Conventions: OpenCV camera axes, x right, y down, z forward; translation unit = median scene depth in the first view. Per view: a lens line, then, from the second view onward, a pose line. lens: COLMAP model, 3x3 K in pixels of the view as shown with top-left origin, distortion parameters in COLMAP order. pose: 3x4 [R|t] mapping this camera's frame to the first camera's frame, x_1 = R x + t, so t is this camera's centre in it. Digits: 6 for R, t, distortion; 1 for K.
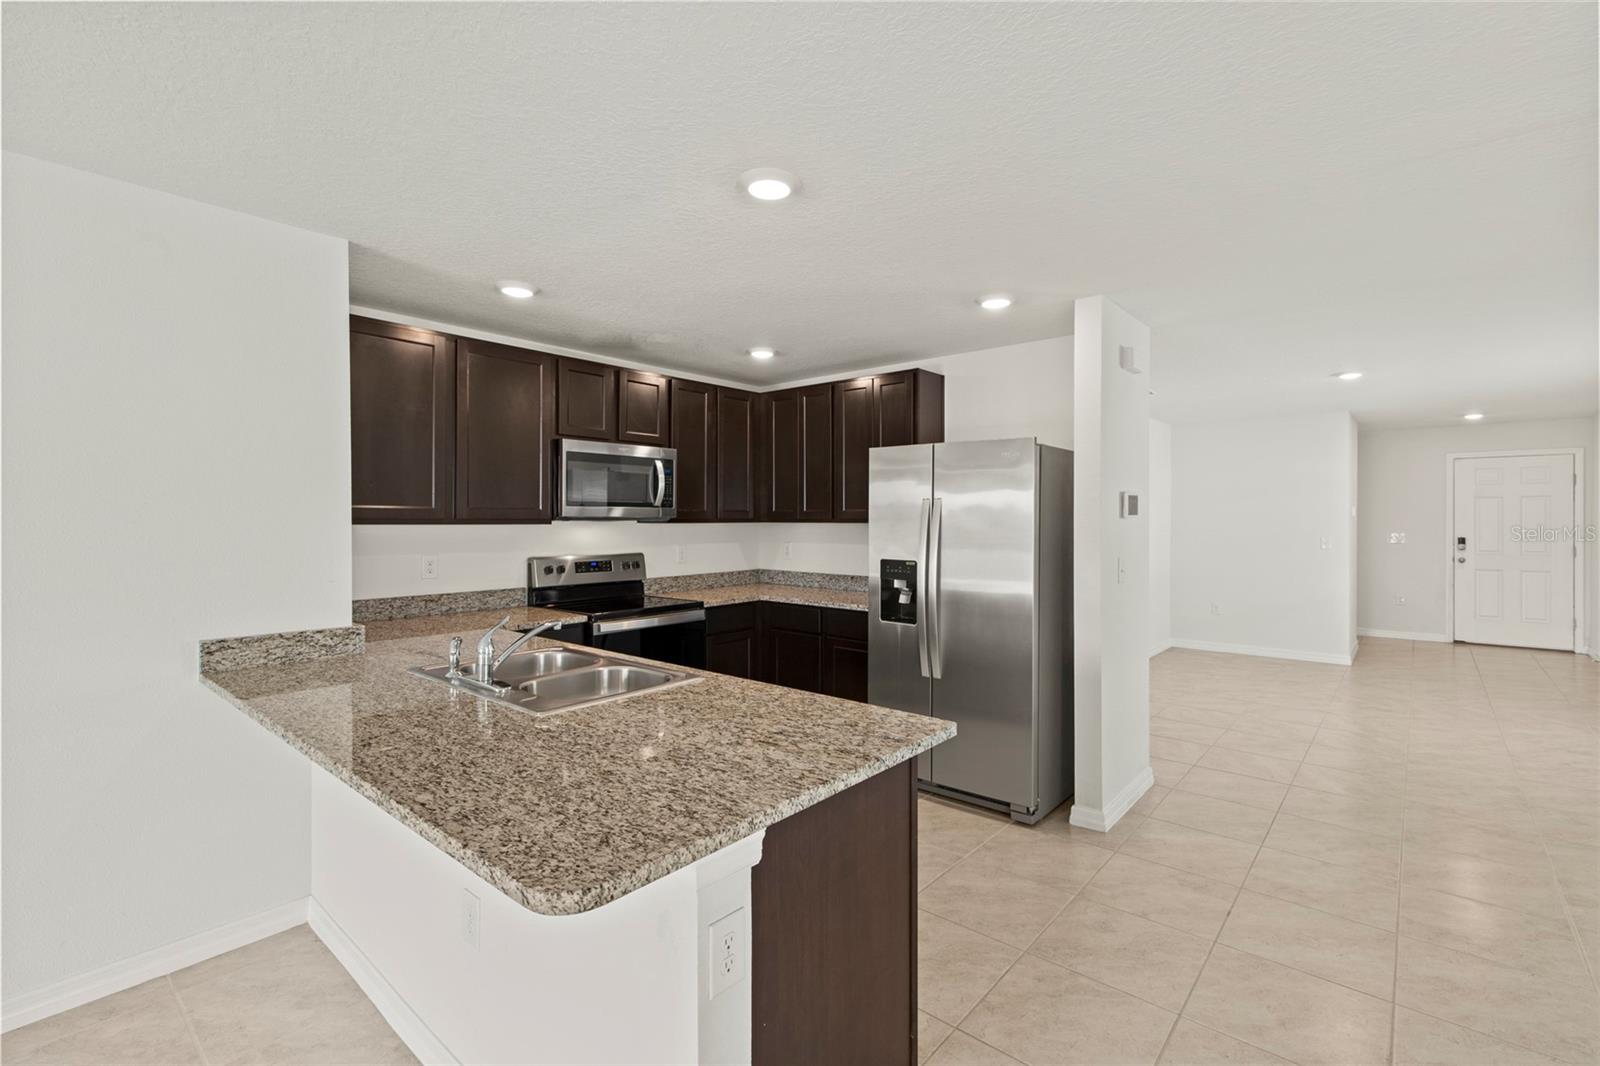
lens RADIAL K [[716.6, 0, 807.4], [0, 716.6, 516.9], [0, 0, 1]] dist [0.004338, -0.000104]
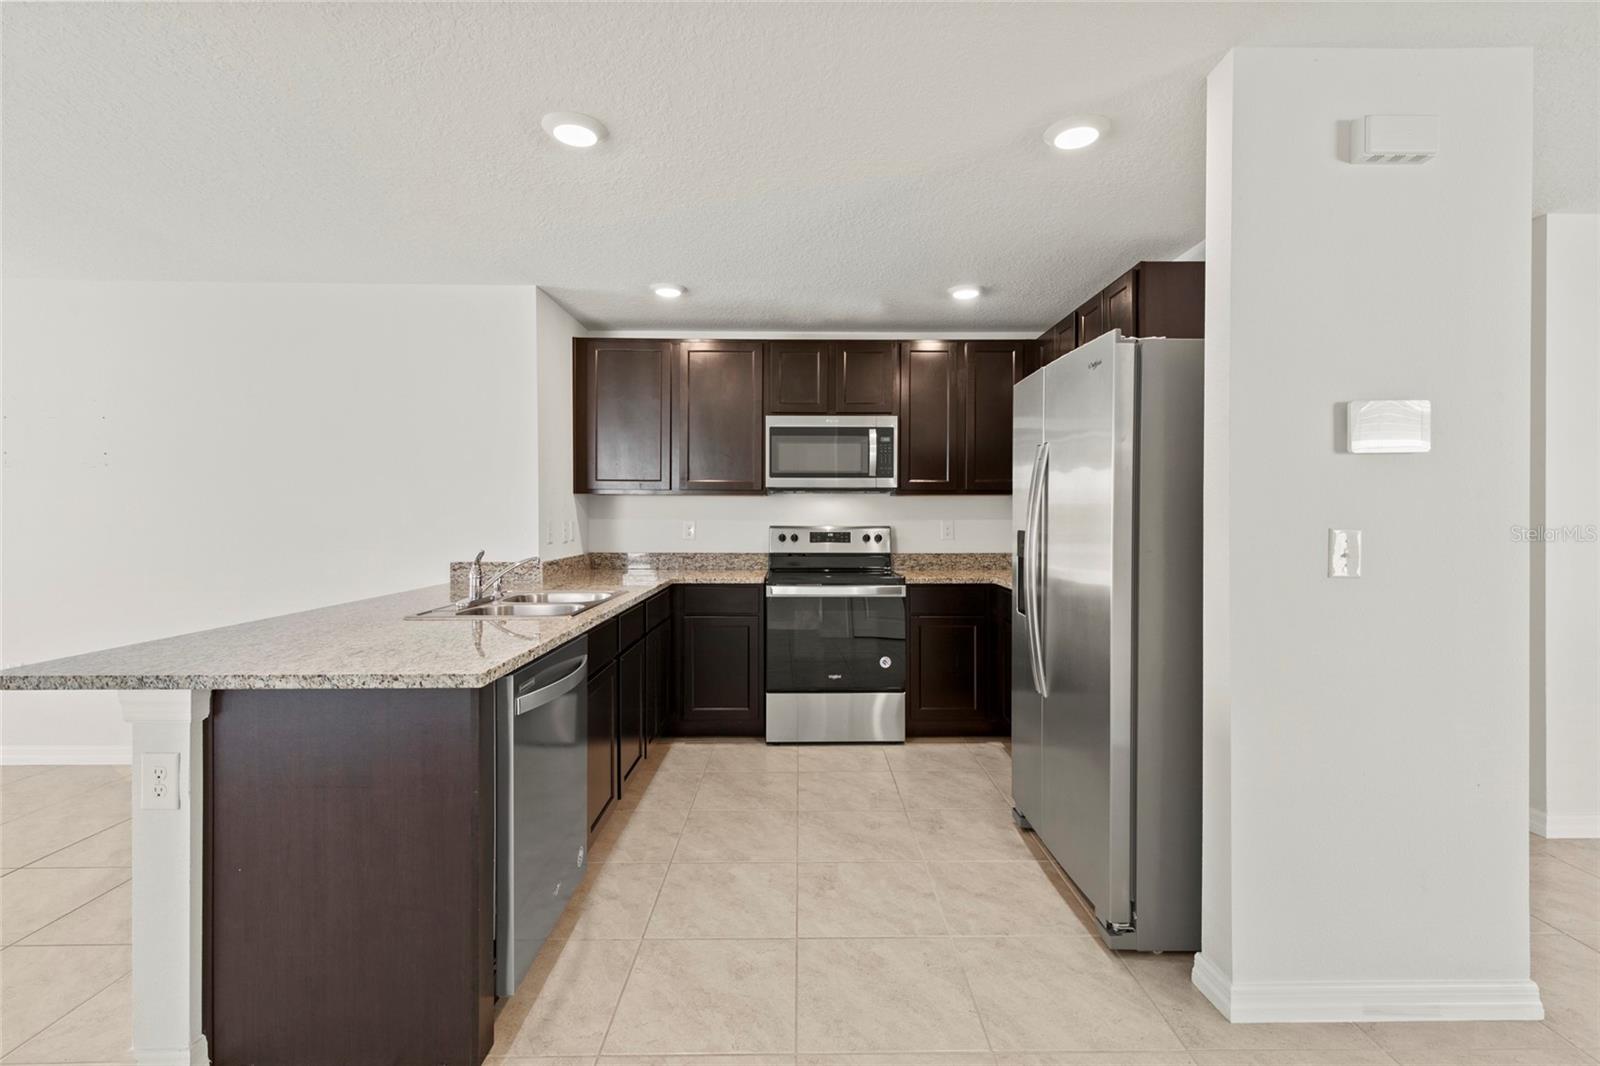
lens RADIAL K [[716.6, 0, 807.4], [0, 716.6, 516.9], [0, 0, 1]] dist [0.004338, -0.000104]
pose [[0.654867, -0.000052, -0.755744, 0.472806], [0.001675, 0.999998, 0.001382, 0.039251], [0.755743, -0.002171, 0.654865, 0.301701]]
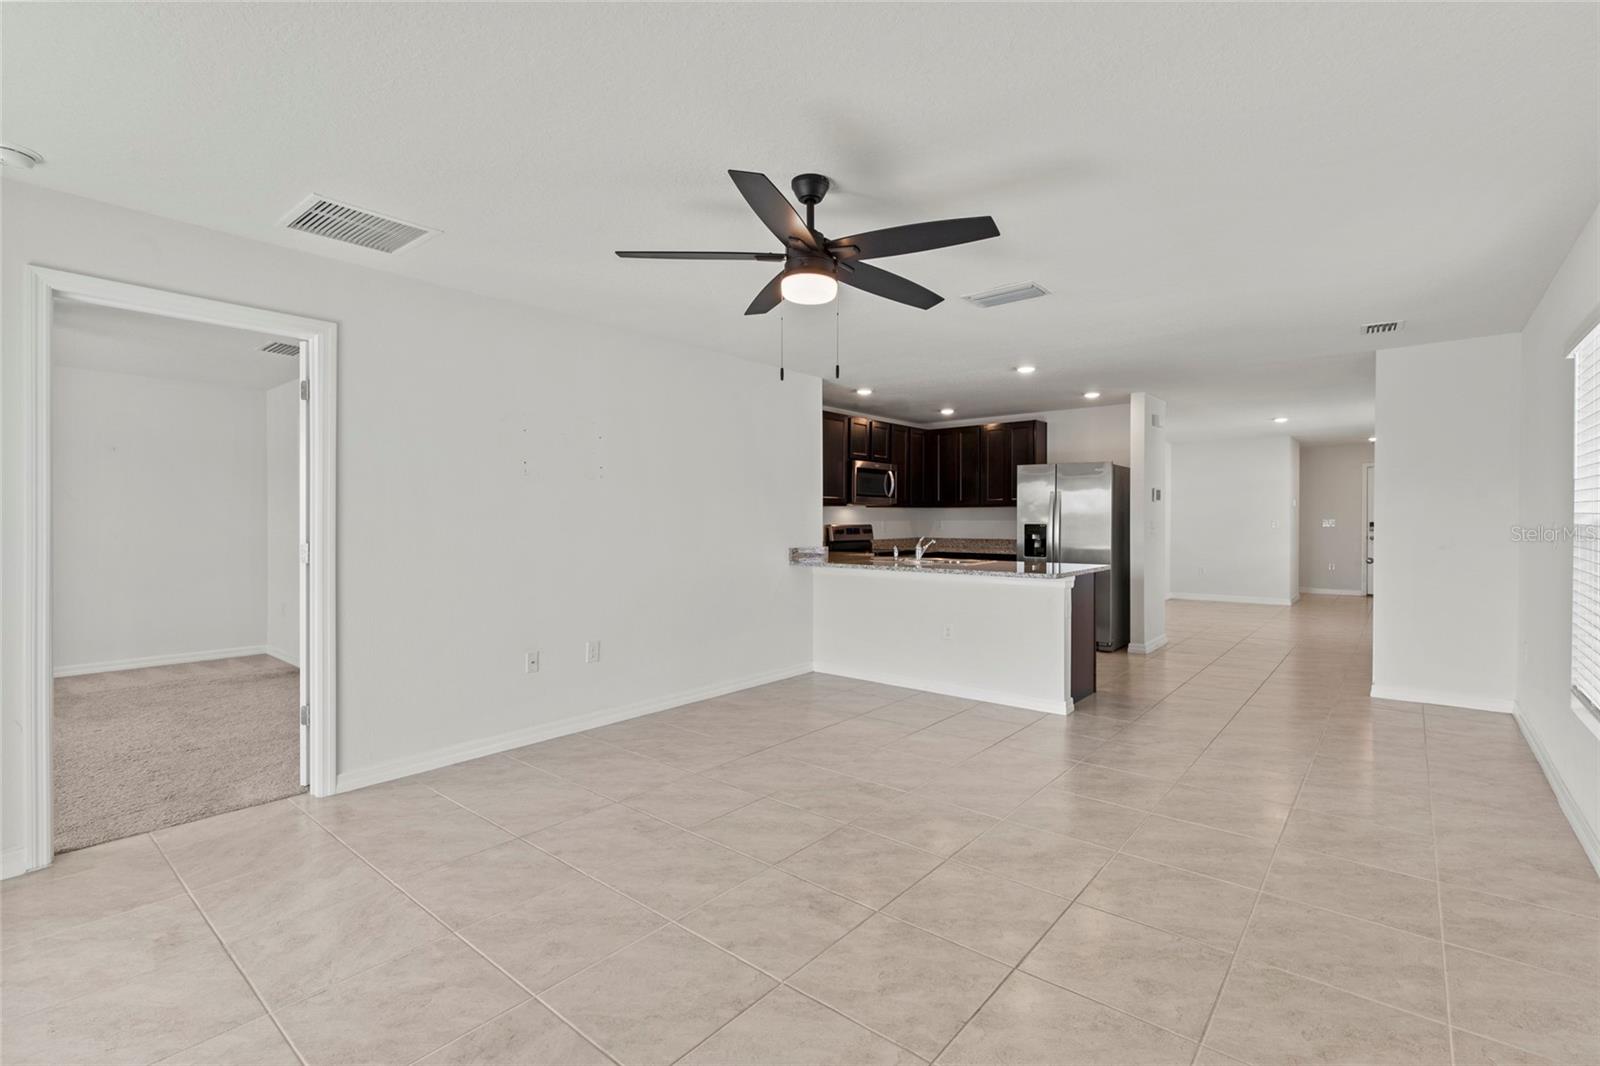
lens RADIAL K [[722.8, 0, 803.2], [0, 722.8, 524.4], [0, 0, 1]] dist [0.003190, -0.000013]
pose [[0.999925, -0.001176, 0.012171, -0.452436], [0.001086, 0.999972, 0.007343, 0.040020], [-0.012180, -0.007330, 0.999899, -0.807807]]
